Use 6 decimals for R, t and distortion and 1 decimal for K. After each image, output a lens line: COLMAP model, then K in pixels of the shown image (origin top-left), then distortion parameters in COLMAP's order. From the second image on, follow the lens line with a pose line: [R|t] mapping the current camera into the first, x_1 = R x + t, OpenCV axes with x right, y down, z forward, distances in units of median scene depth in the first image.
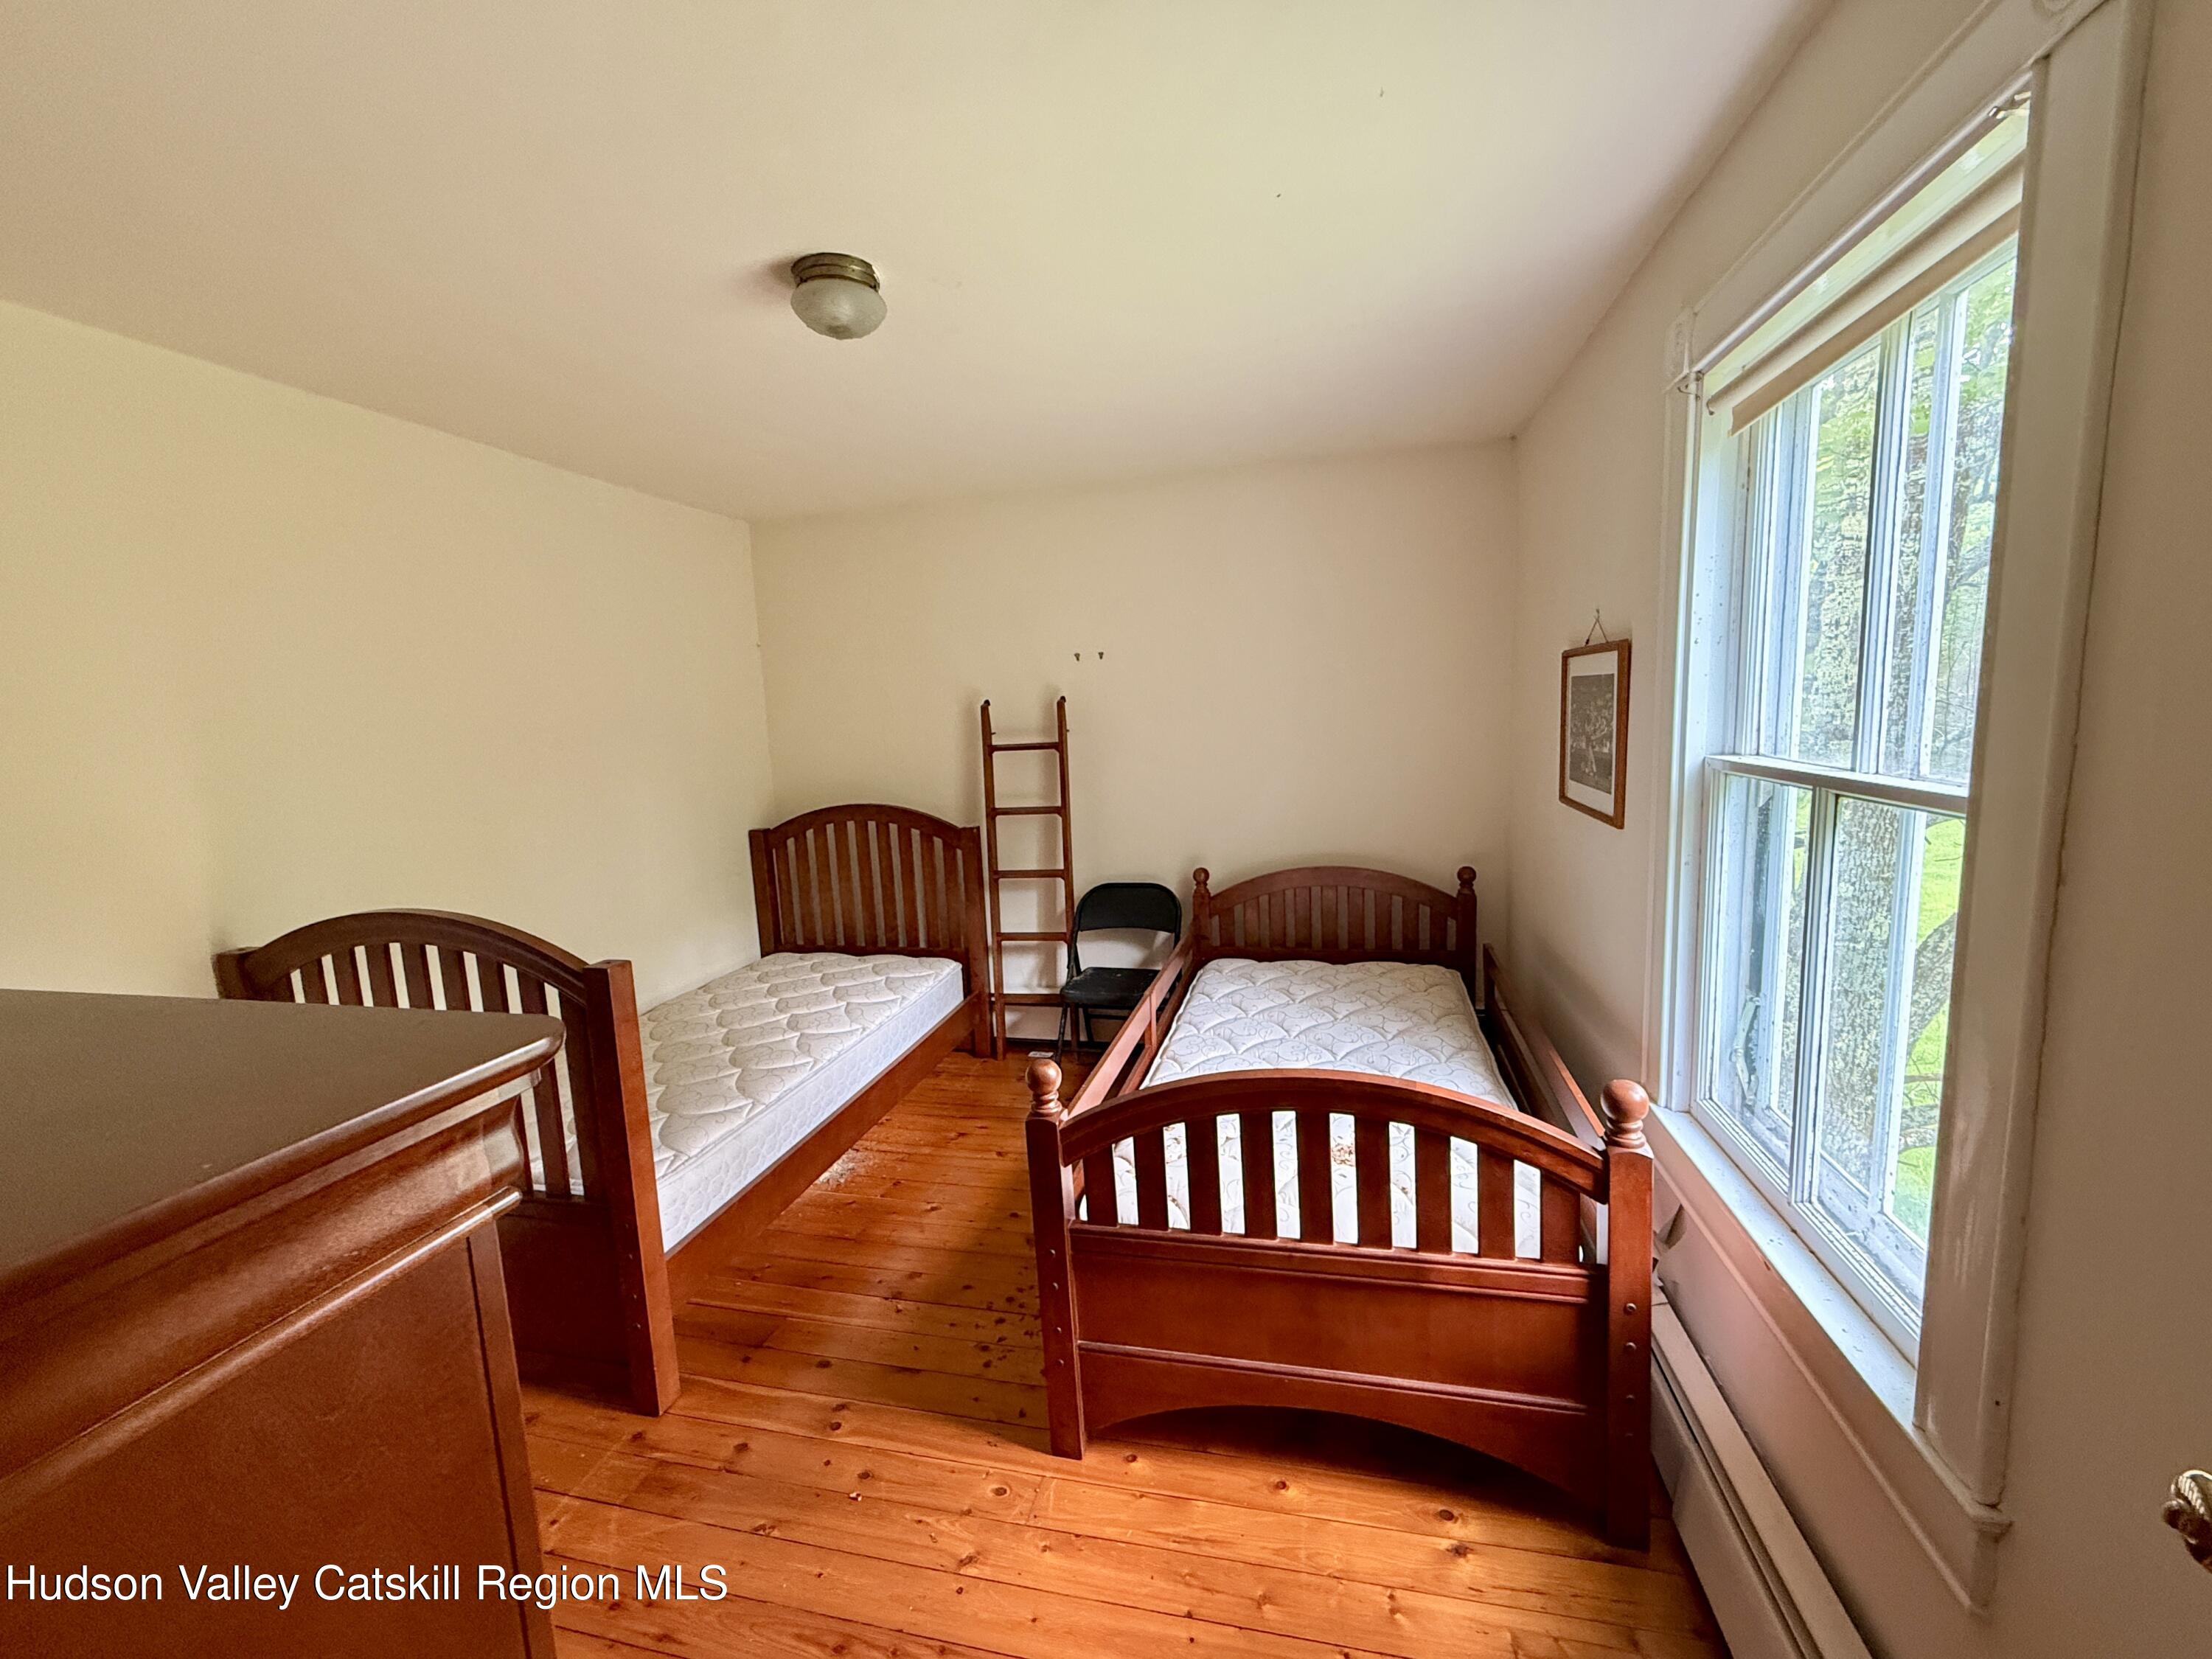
lens RADIAL K [[891.5, 0, 1113.5], [0, 891.5, 830.1], [0, 0, 1]] dist [0.000168, 0.000140]
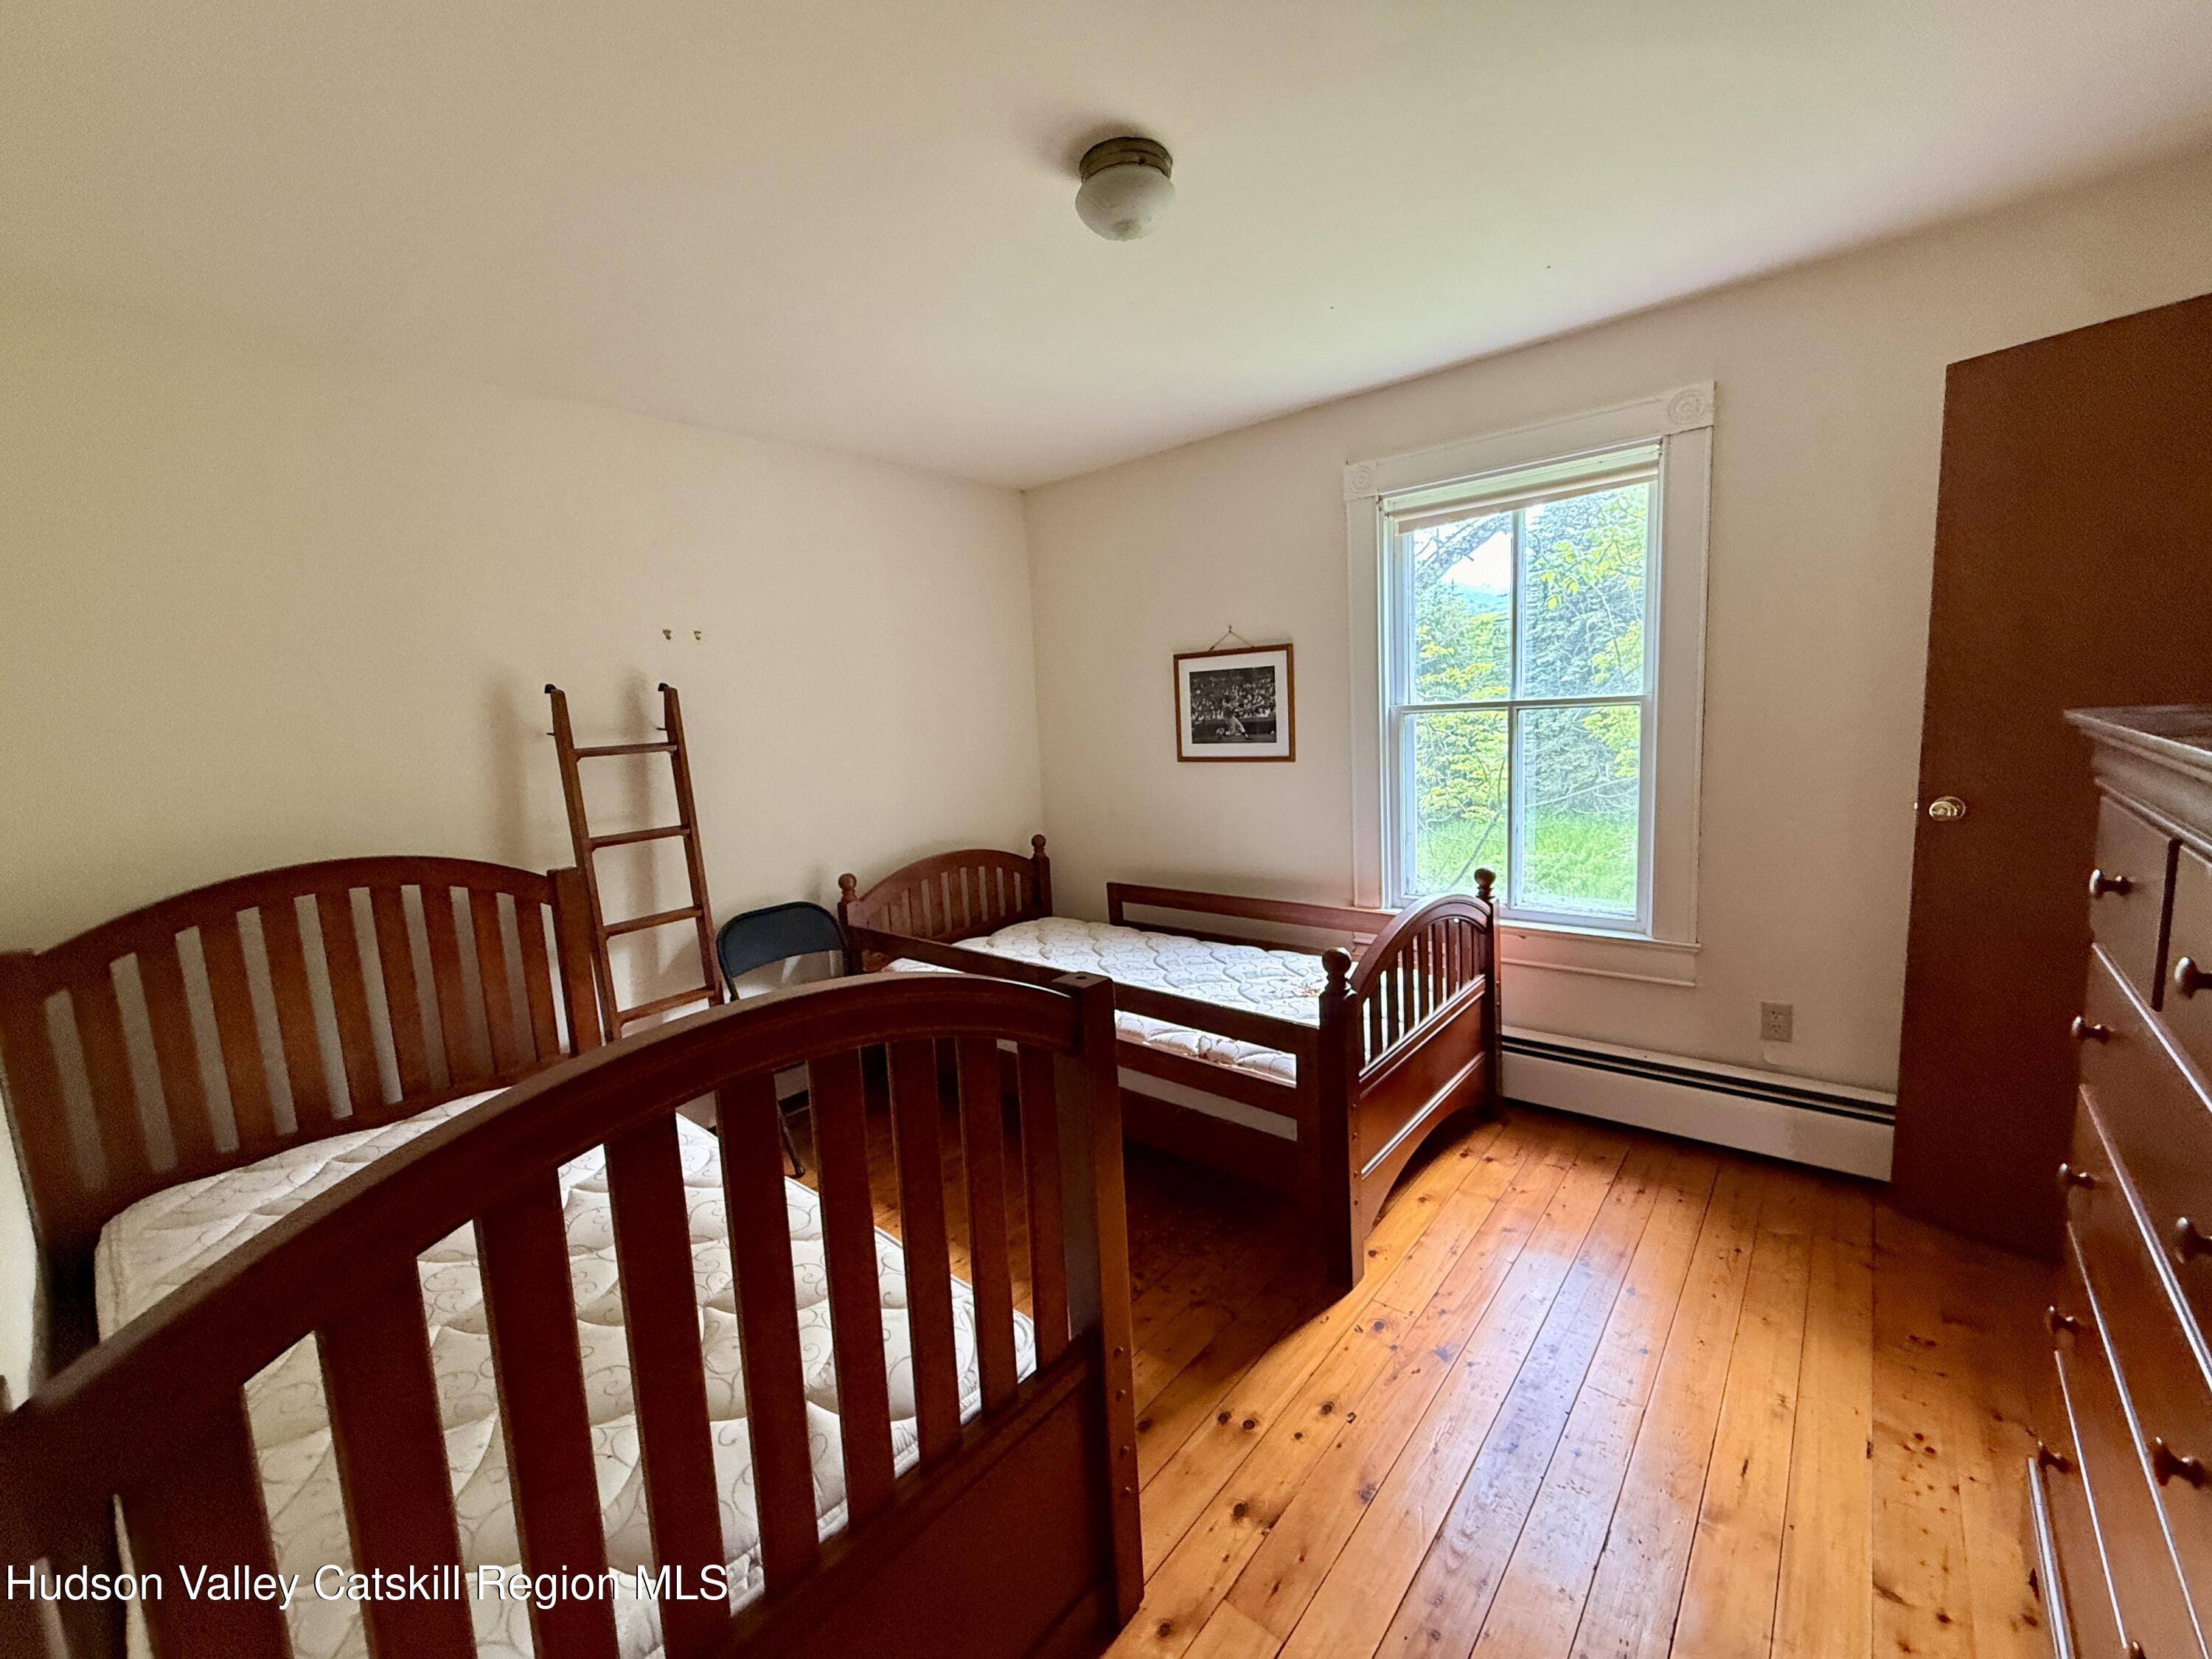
lens RADIAL K [[891.5, 0, 1106.3], [0, 891.5, 822.9], [0, 0, 1]] dist [0.000168, 0.000140]
pose [[0.465941, -0.096517, 0.879536, -0.573299], [0.151189, 0.988099, 0.028337, 0.004933], [-0.871803, 0.119773, 0.474988, 0.316008]]
